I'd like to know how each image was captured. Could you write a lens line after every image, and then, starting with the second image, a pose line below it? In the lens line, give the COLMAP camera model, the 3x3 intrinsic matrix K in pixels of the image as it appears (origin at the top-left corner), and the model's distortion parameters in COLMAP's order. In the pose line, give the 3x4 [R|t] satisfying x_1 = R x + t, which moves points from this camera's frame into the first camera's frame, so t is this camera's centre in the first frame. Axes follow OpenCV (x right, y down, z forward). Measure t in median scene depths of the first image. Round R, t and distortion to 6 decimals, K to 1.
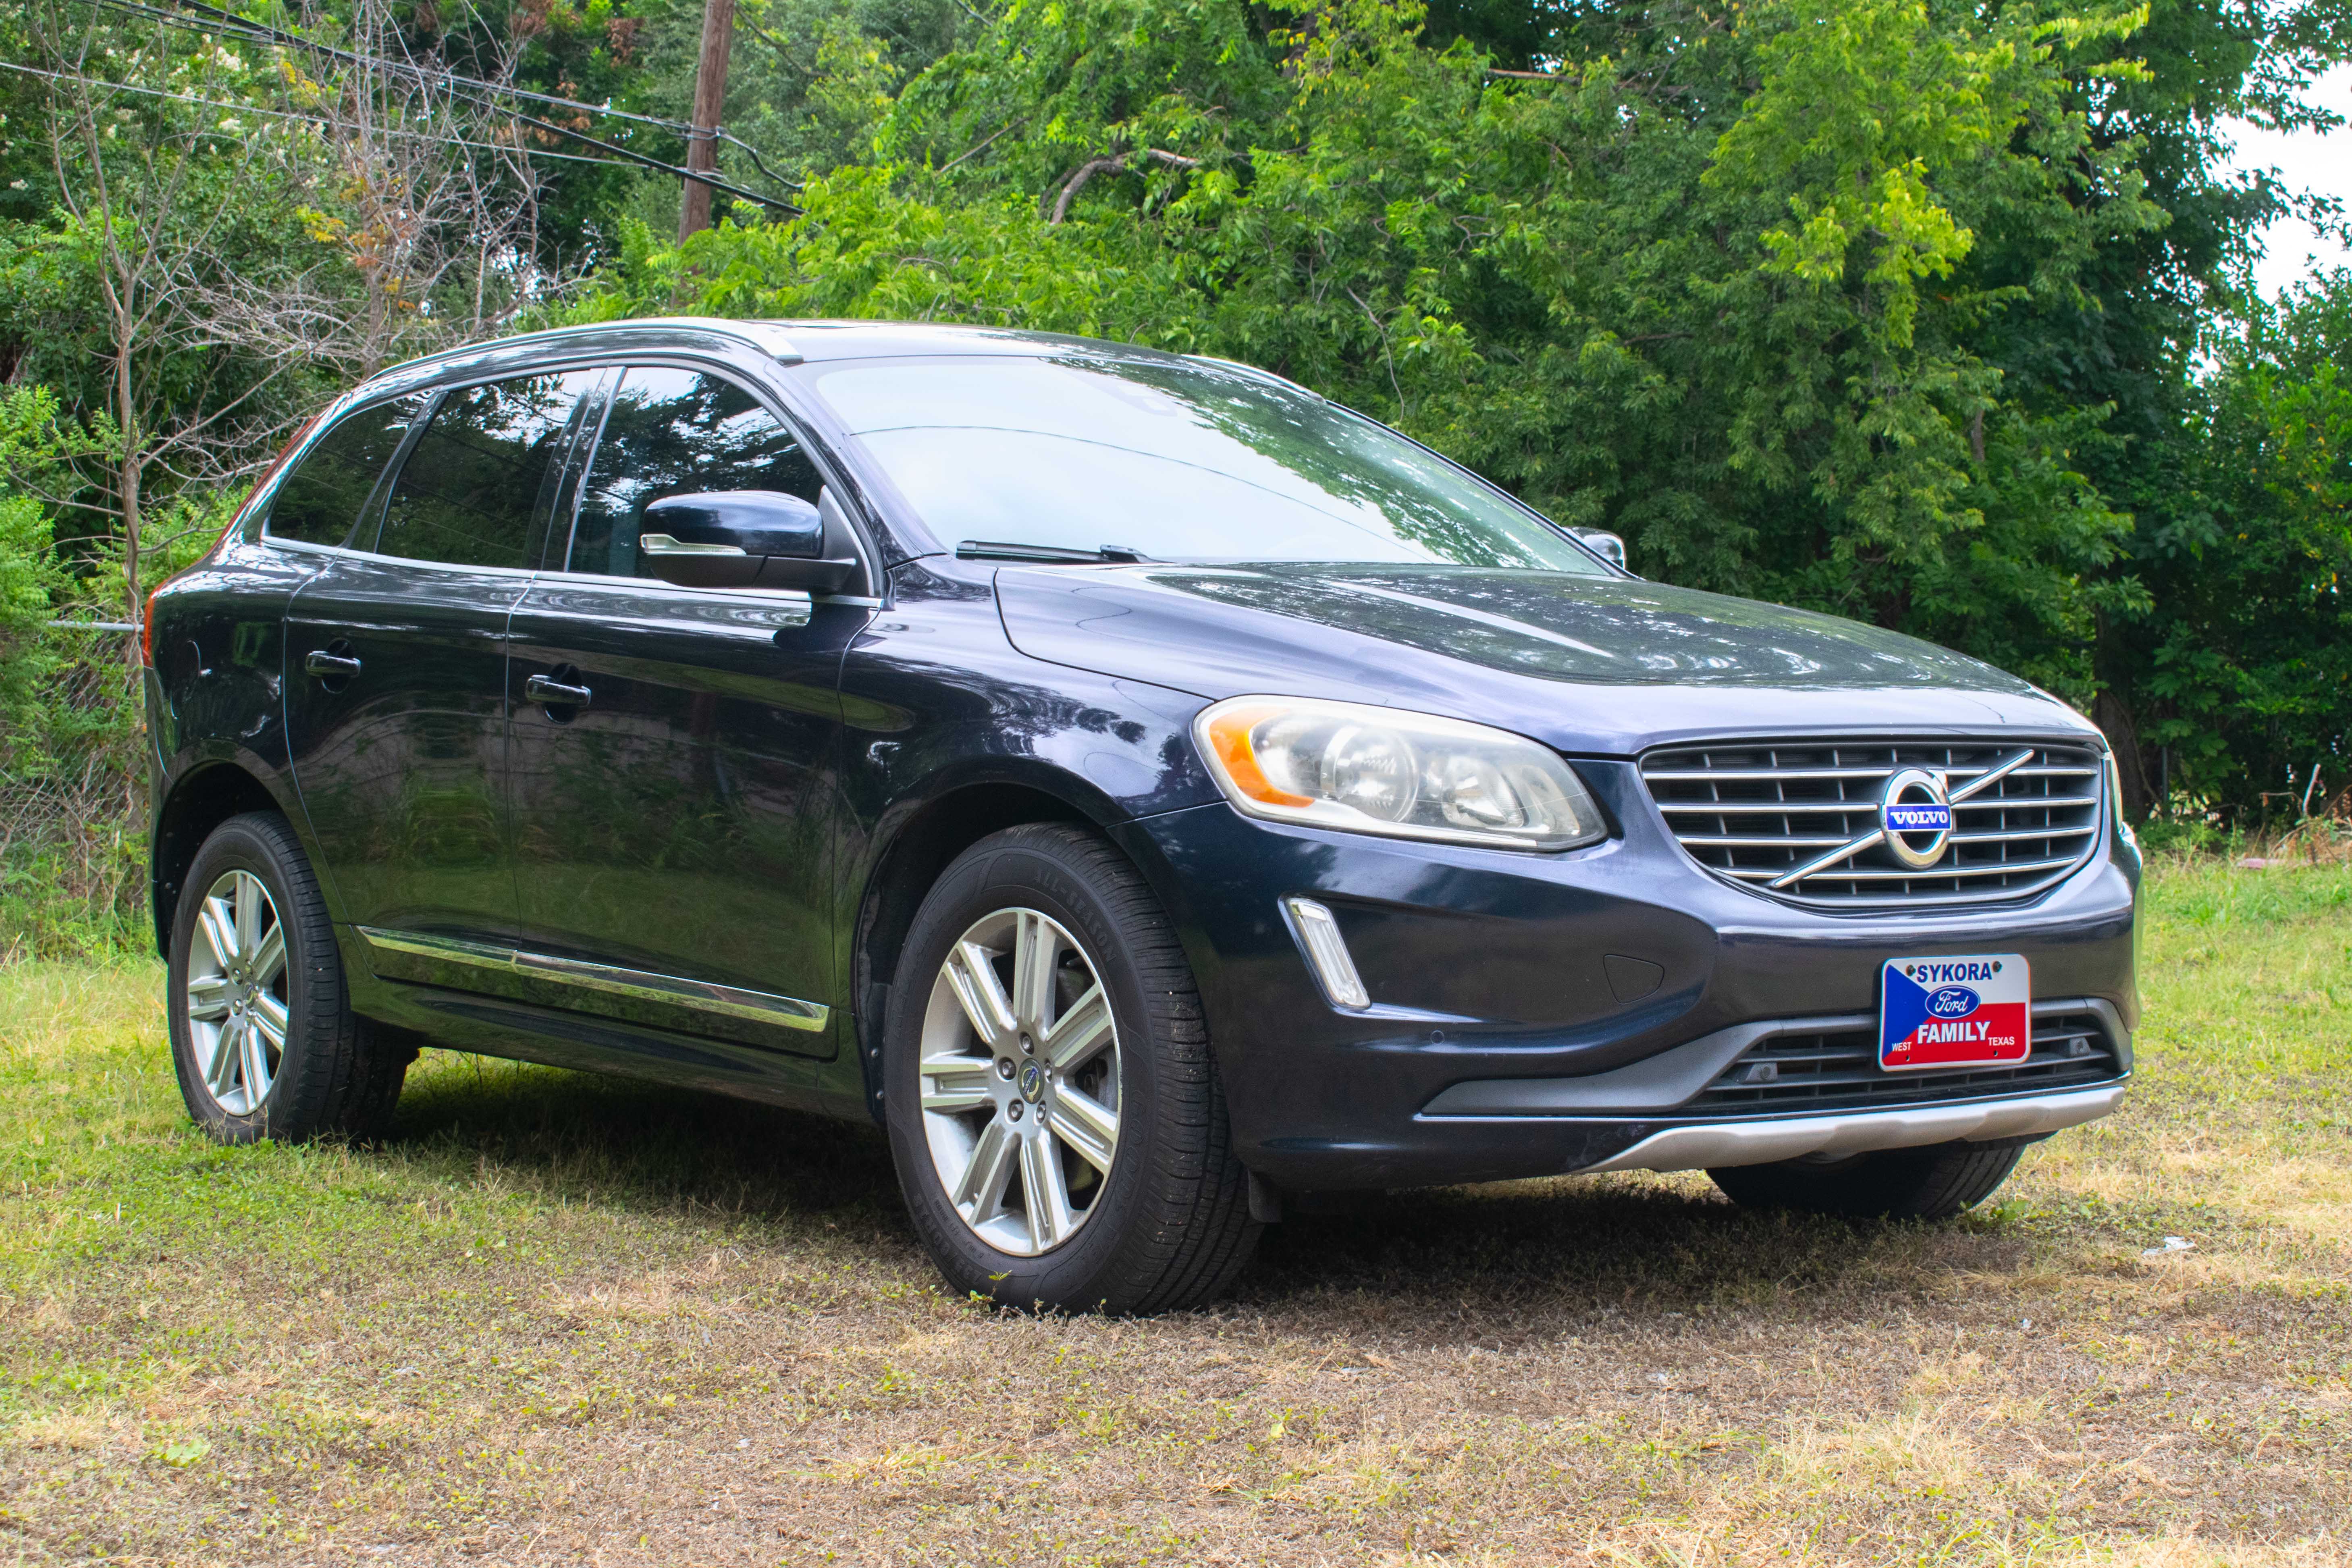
lens RADIAL K [[3601.6, 0, 1178.2], [0, 3601.6, 782.6], [0, 0, 1]] dist [-0.041991, 0.000000]
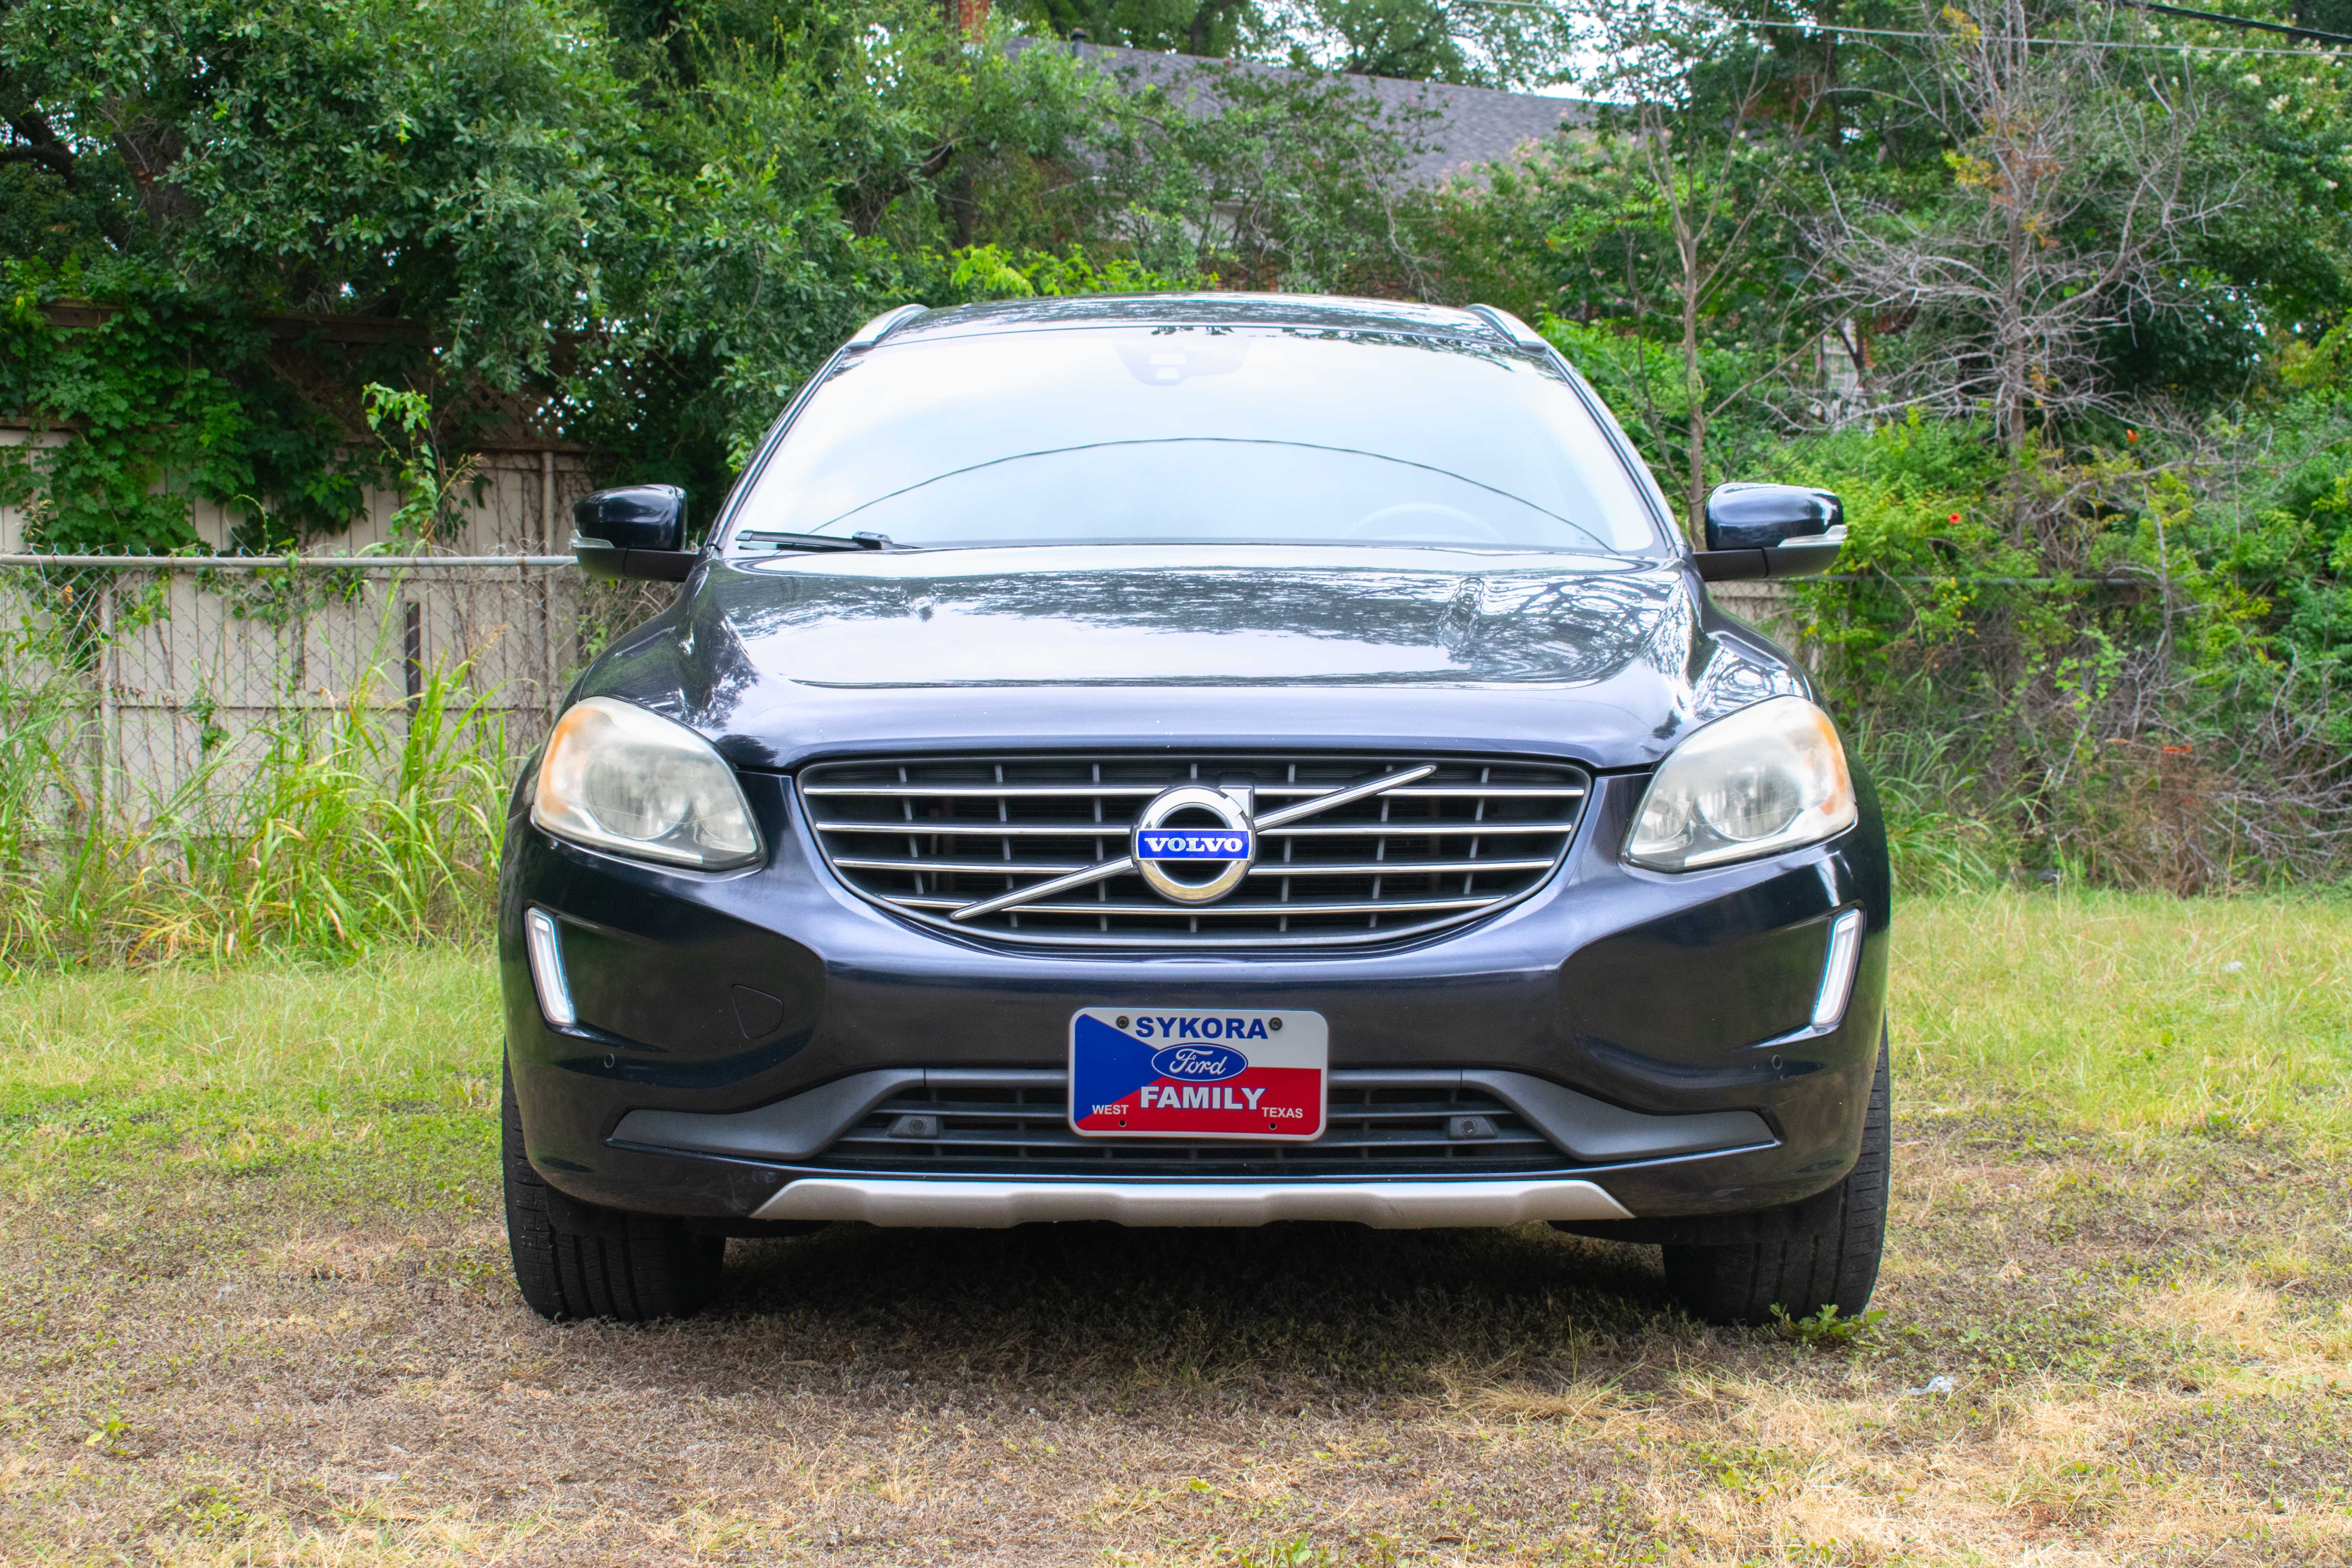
lens RADIAL K [[3601.6, 0, 1177.4], [0, 3601.6, 782.7], [0, 0, 1]] dist [-0.041991, 0.000000]
pose [[0.802246, 0.023323, -0.596537, 0.719611], [-0.010726, 0.999638, 0.024658, -0.026340], [0.596897, -0.013383, 0.802207, 0.311488]]
